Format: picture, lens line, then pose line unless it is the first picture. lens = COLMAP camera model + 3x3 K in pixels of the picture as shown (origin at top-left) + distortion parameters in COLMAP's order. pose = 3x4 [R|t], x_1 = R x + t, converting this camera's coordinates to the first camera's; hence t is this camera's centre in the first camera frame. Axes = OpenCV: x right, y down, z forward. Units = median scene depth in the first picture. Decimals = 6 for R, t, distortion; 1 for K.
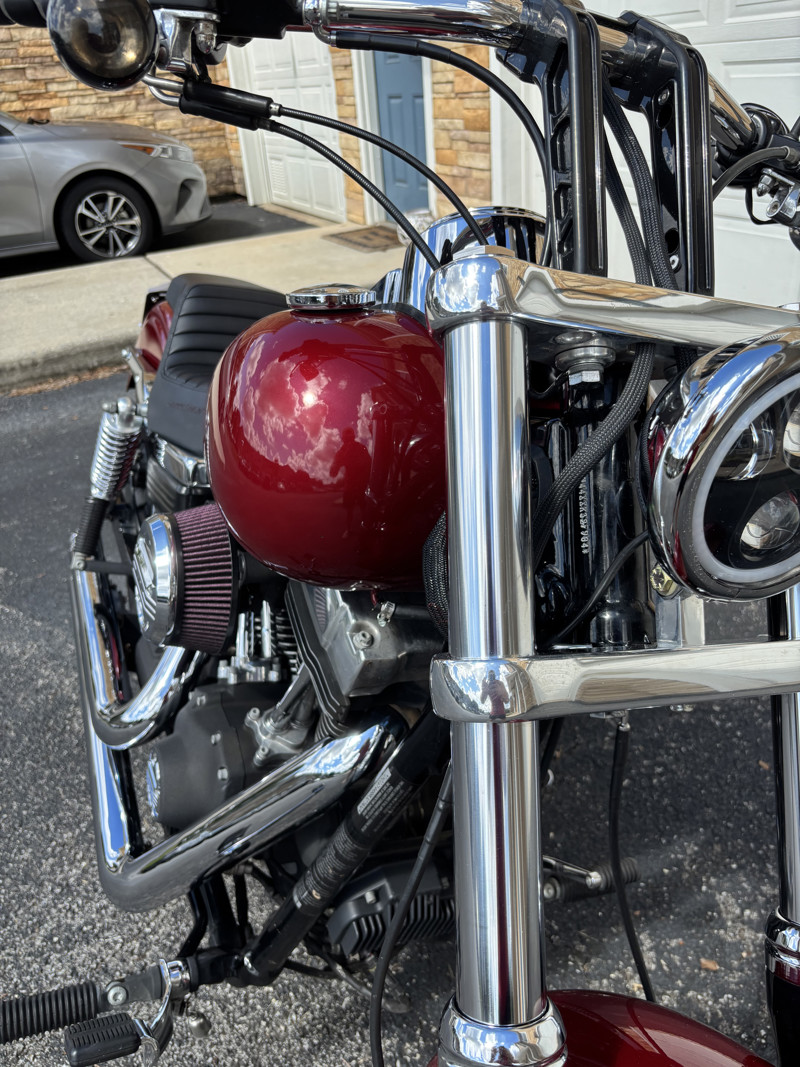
lens RADIAL K [[816.1, 0, 407.2], [0, 816.1, 527.0], [0, 0, 1]] dist [0.042835, -0.063888]
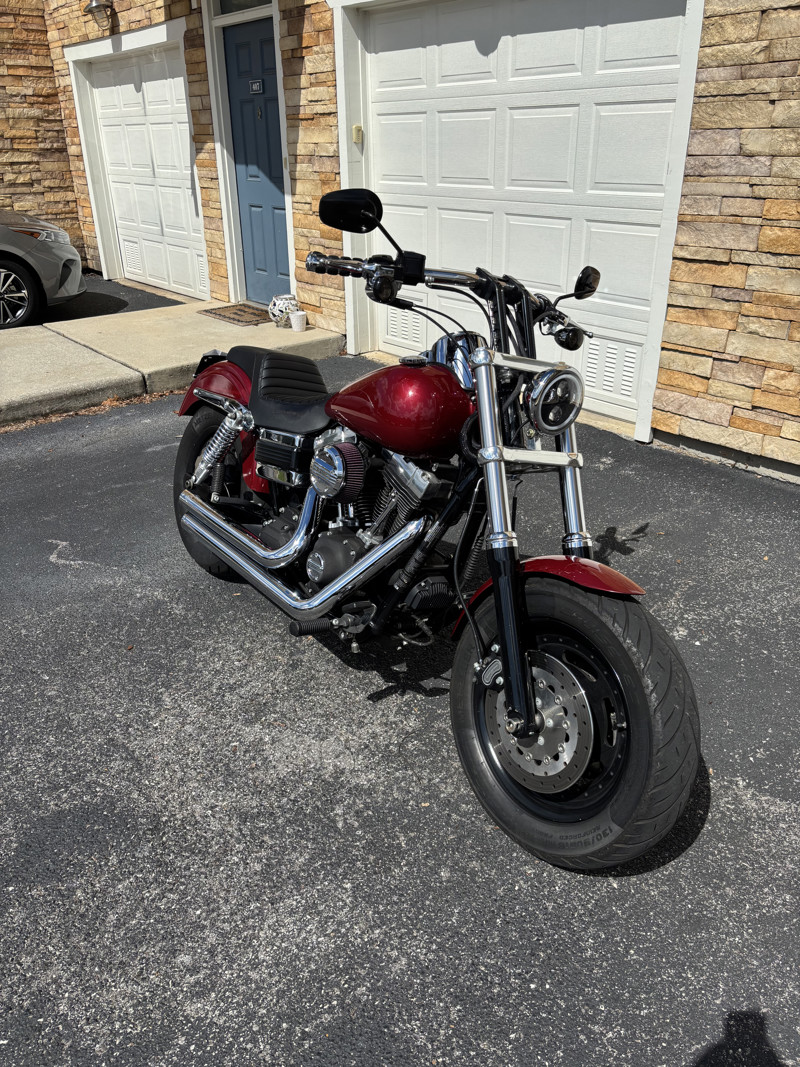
lens RADIAL K [[818.6, 0, 408.9], [0, 818.6, 520.7], [0, 0, 1]] dist [0.032581, -0.043654]
pose [[0.970033, -0.037925, 0.239993, -0.135046], [0.057802, 0.995405, -0.076334, 0.084621], [-0.235996, 0.087918, 0.967769, -0.291375]]
